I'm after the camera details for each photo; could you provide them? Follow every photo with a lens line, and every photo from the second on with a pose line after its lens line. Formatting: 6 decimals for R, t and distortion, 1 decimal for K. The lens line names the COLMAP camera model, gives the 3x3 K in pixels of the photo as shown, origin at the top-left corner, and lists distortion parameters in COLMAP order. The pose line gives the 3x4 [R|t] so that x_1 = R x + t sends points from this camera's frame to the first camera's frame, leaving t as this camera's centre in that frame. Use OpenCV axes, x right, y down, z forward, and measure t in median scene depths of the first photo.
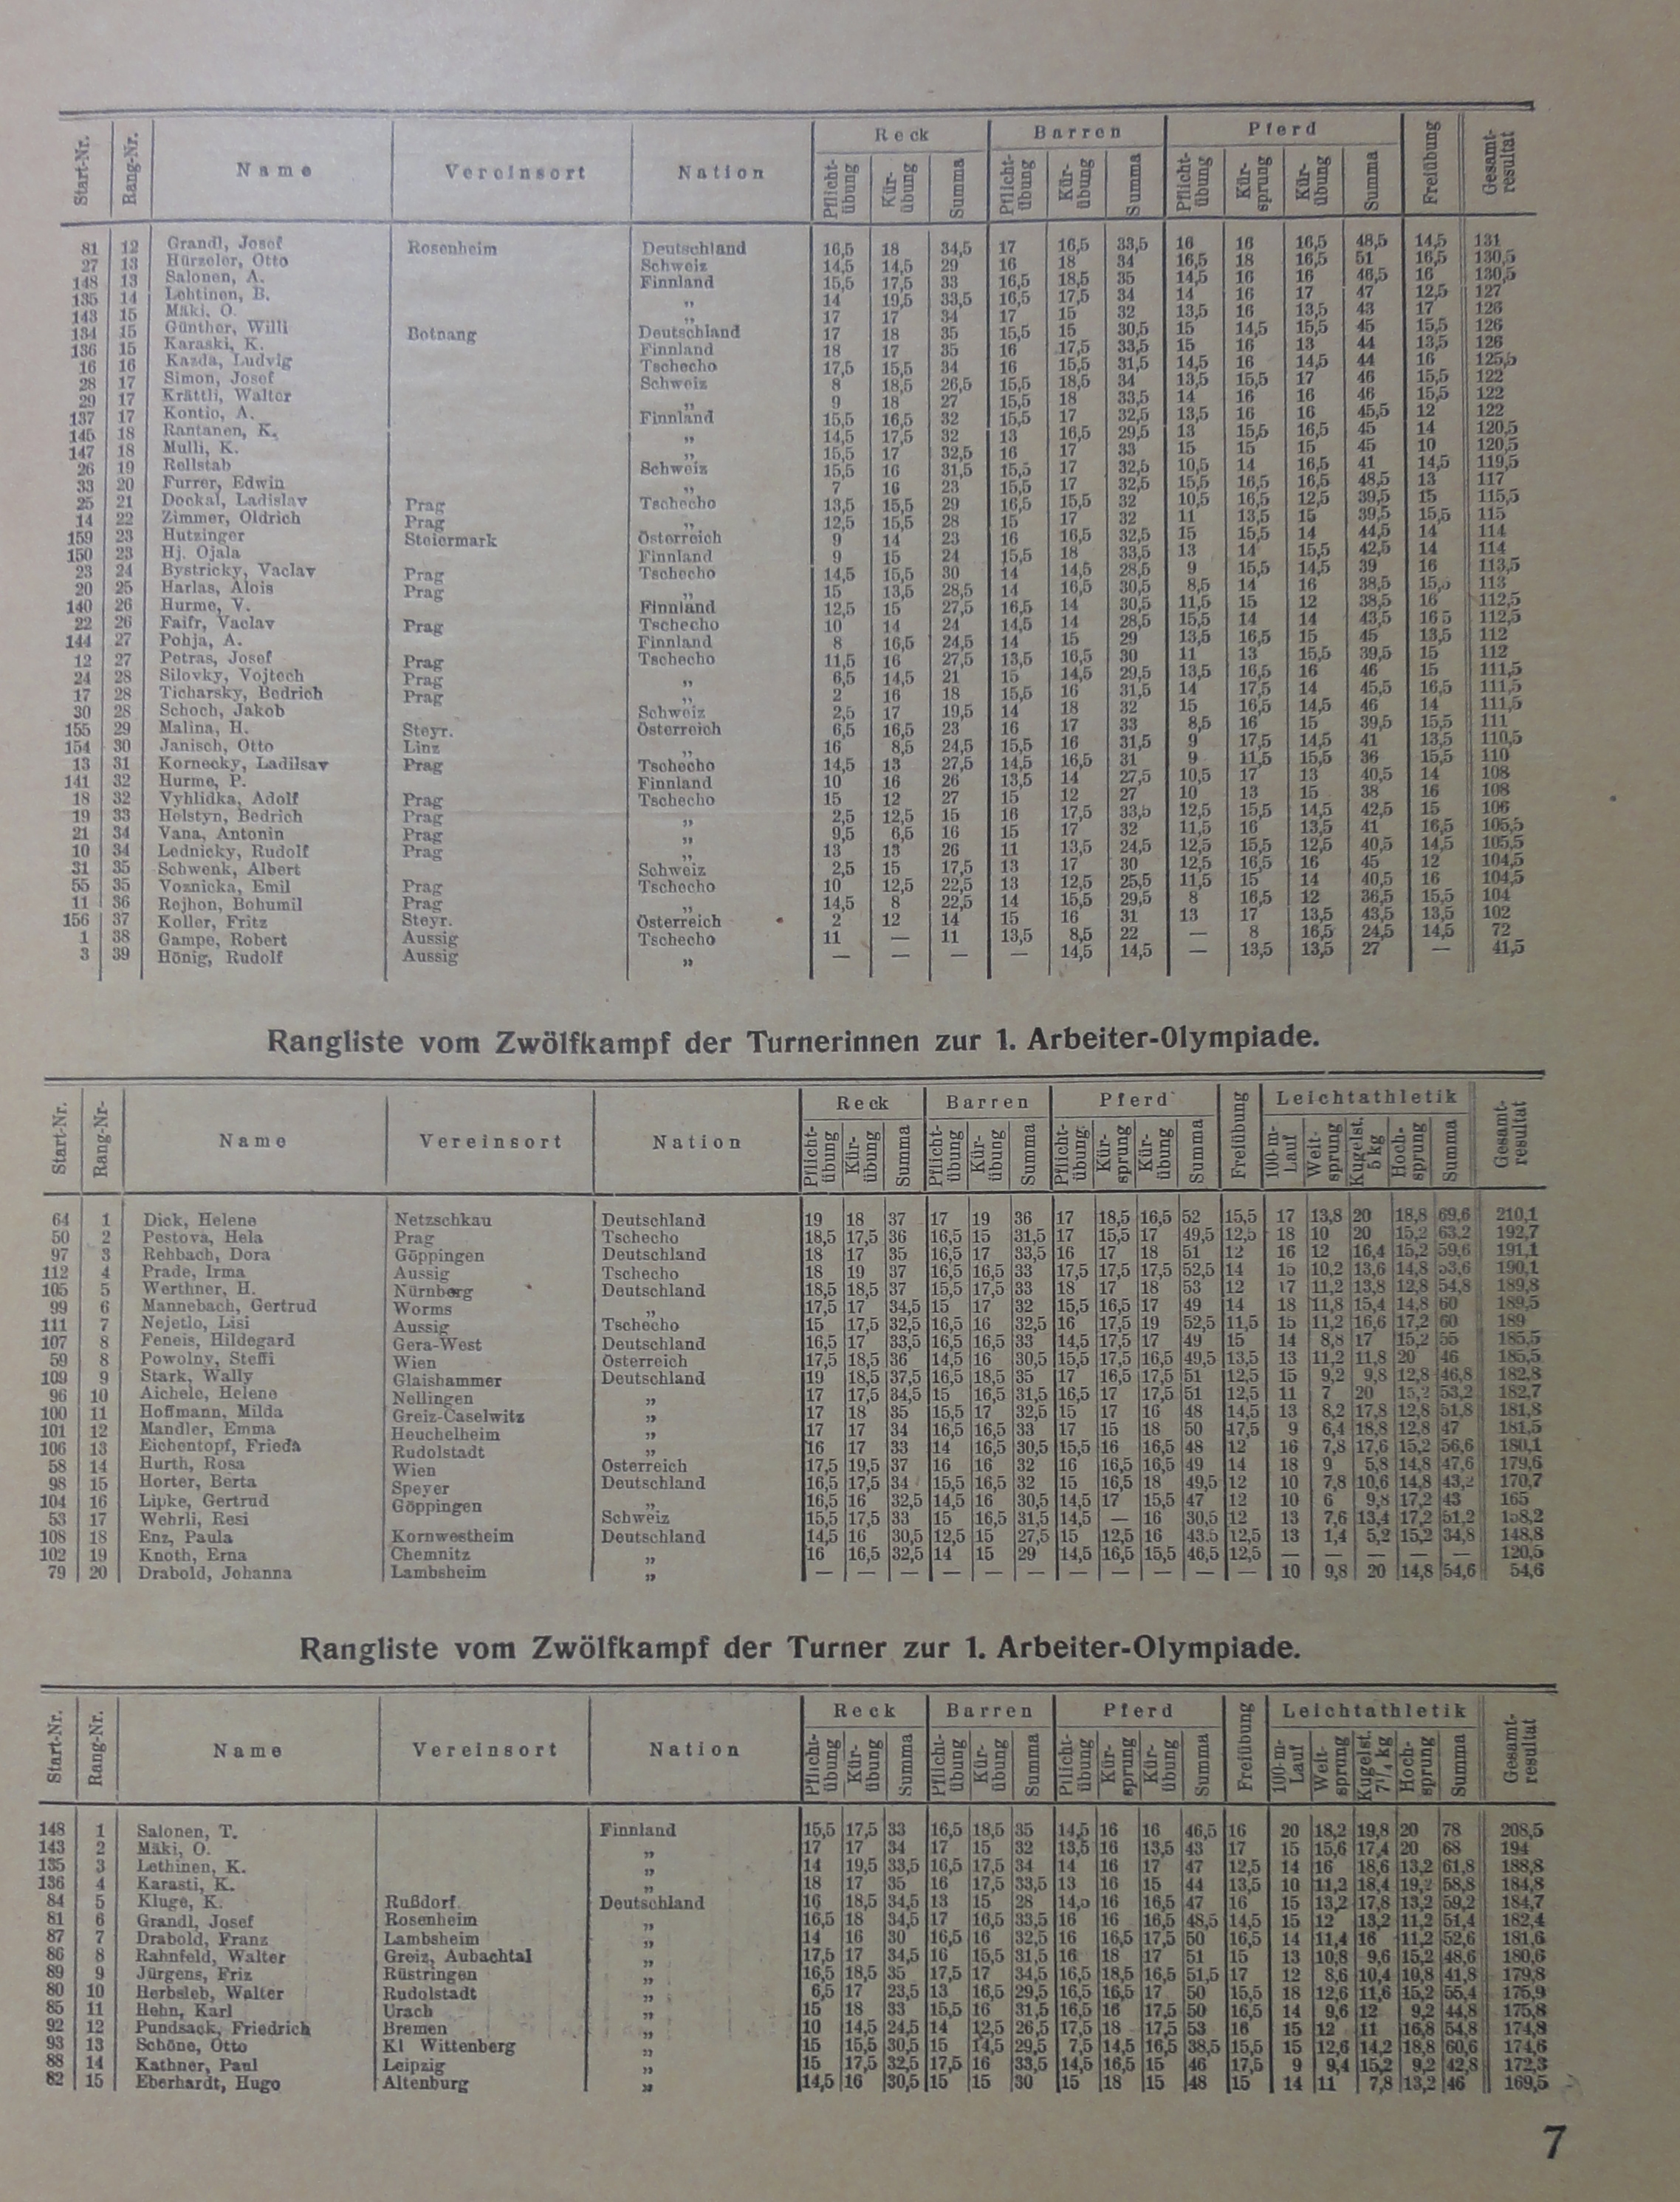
lens RADIAL K [[1649.0, 0, 471.7], [0, 1649.0, 1097.3], [0, 0, 1]] dist [-0.076404, 0.076735]
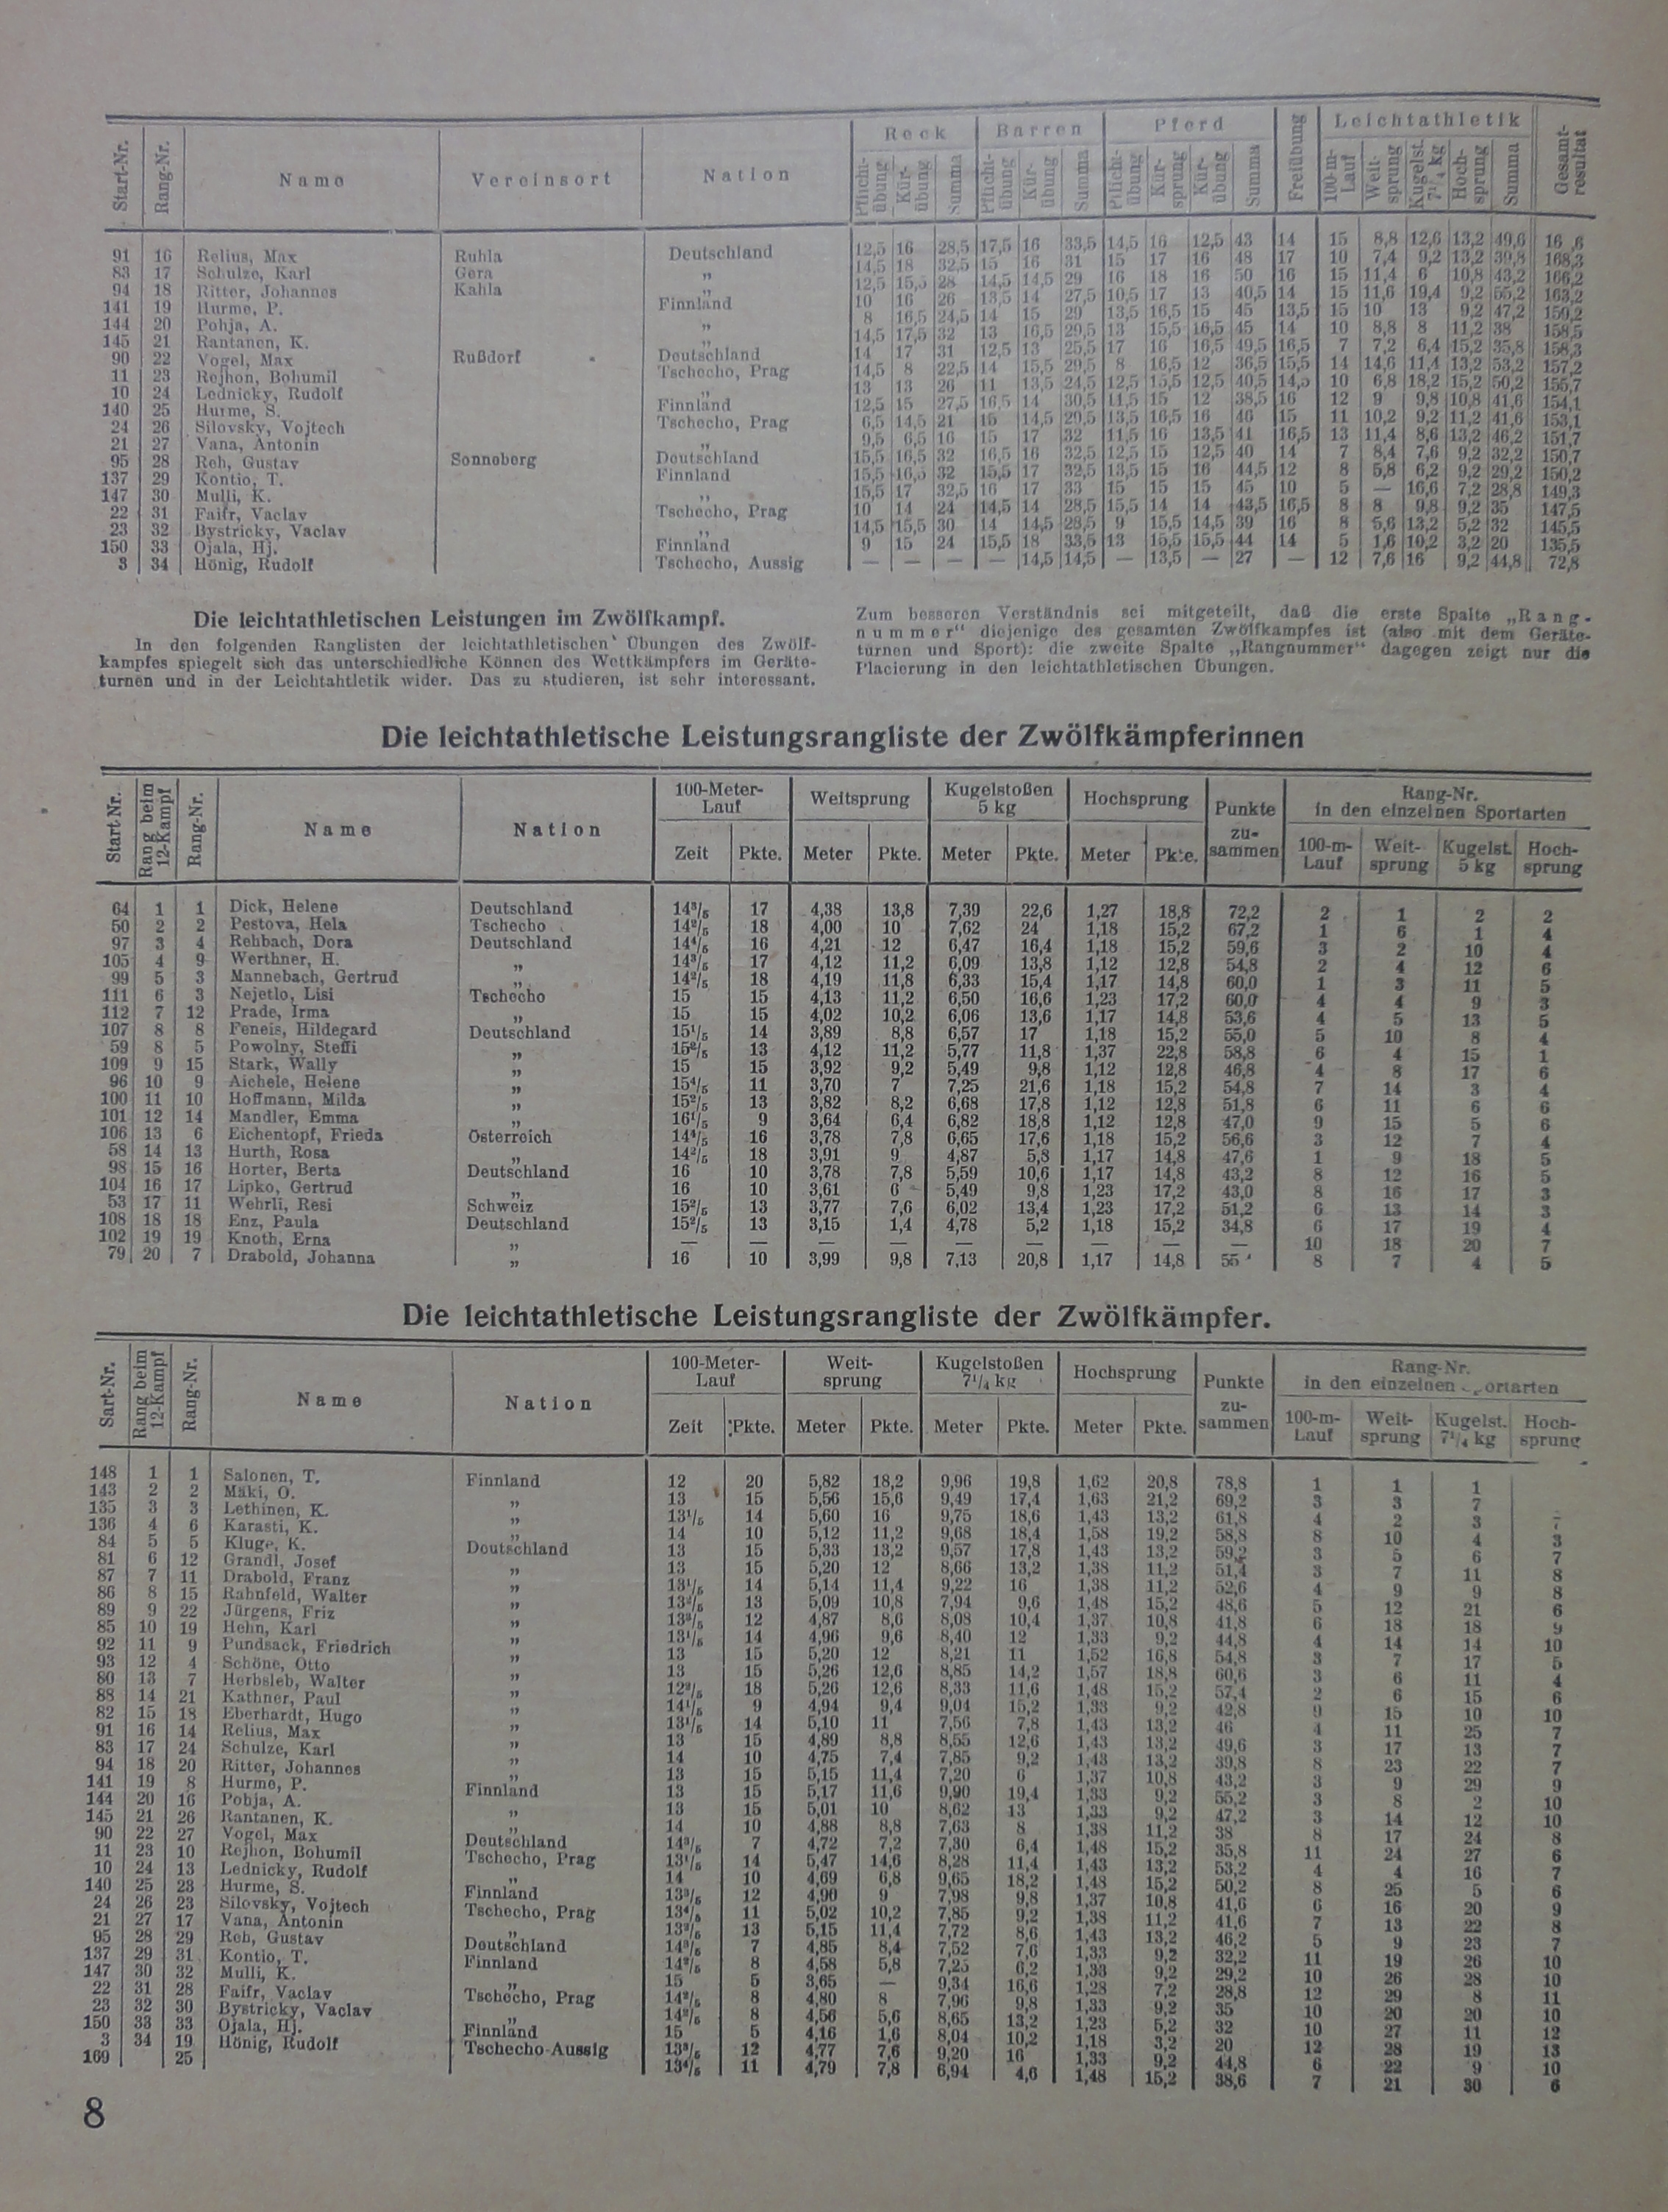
lens RADIAL K [[1568.8, 0, 527.6], [0, 1568.8, 1105.9], [0, 0, 1]] dist [0.039274, -0.024130]
pose [[0.999911, -0.002291, -0.013165, 0.002372], [0.002580, 0.999755, 0.021961, 0.205623], [0.013111, -0.021993, 0.999672, -0.001915]]
